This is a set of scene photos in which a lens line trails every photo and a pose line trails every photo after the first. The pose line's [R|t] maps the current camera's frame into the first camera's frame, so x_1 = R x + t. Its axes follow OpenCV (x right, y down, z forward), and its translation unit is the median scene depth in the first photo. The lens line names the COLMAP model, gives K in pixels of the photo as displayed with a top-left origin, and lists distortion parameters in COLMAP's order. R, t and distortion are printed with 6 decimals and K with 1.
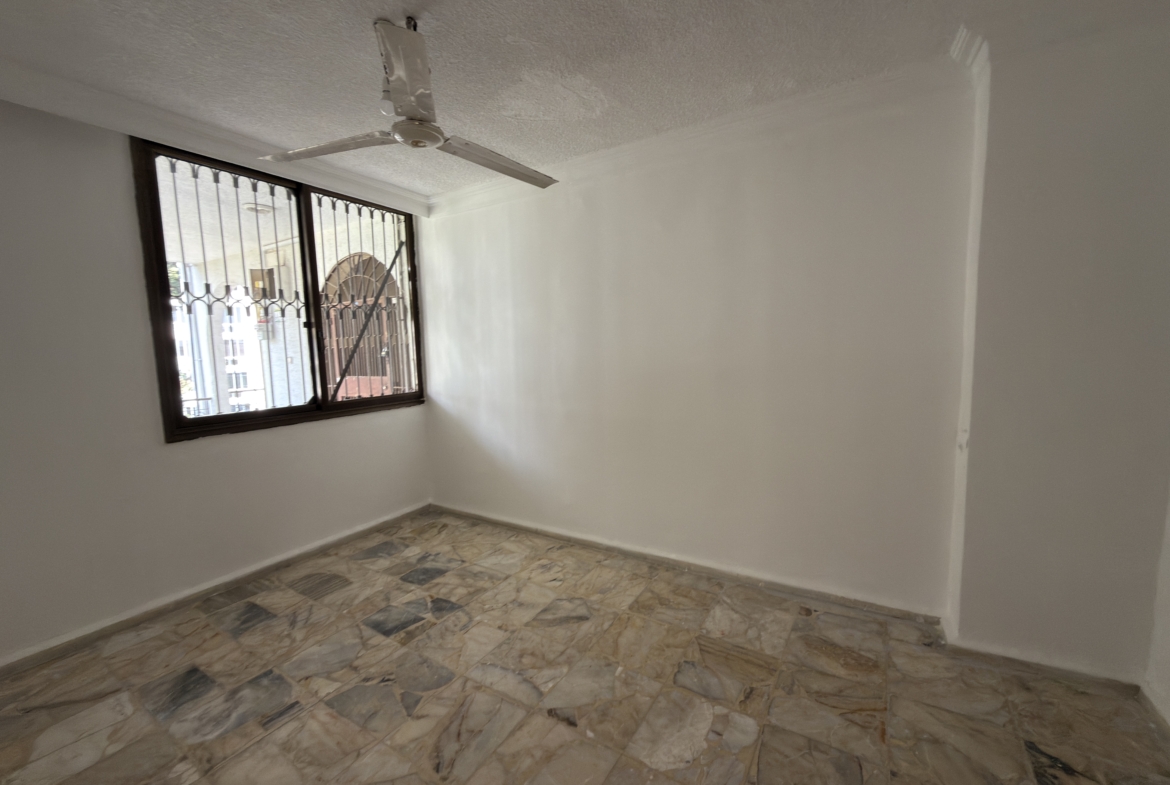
lens RADIAL K [[463.5, 0, 583.1], [0, 463.5, 393.7], [0, 0, 1]] dist [0.000305, -0.000146]
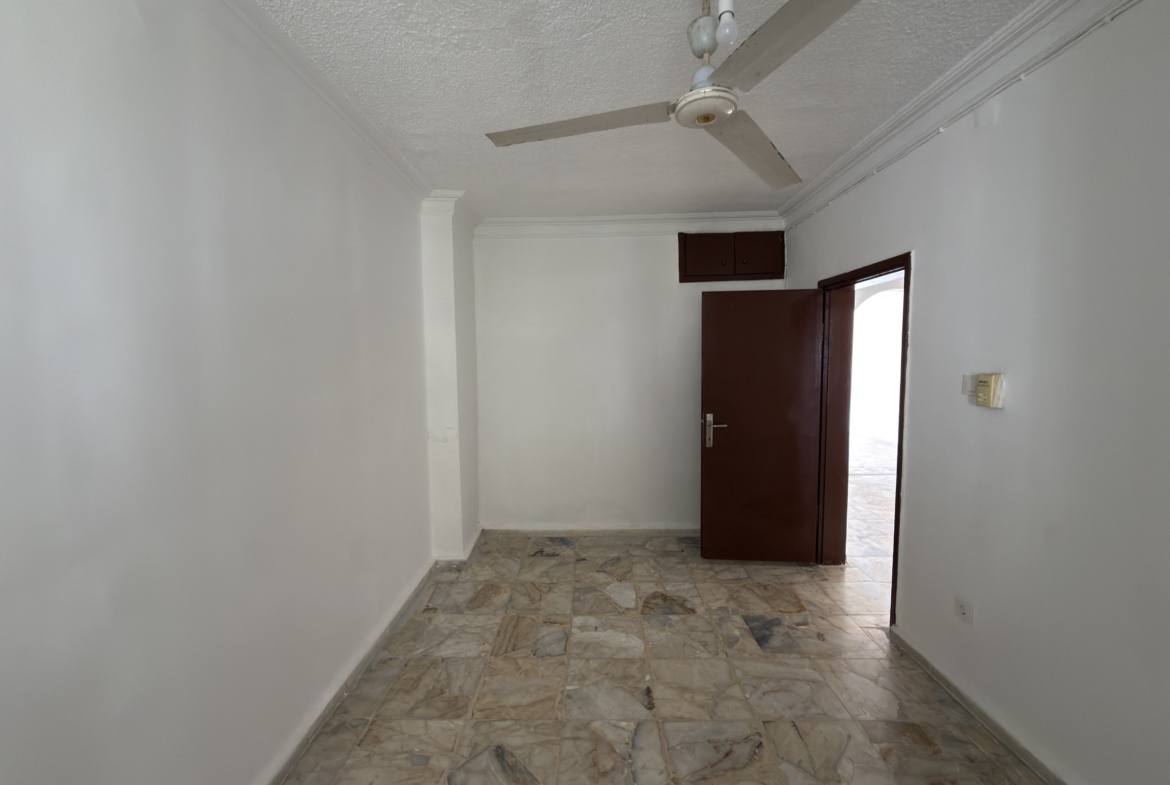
lens RADIAL K [[463.5, 0, 581.9], [0, 463.5, 391.5], [0, 0, 1]] dist [0.000305, -0.000146]
pose [[-0.508807, -0.022506, 0.860586, -0.860894], [0.115989, 0.988751, 0.094434, -0.159157], [-0.853031, 0.147867, -0.500473, 1.490958]]
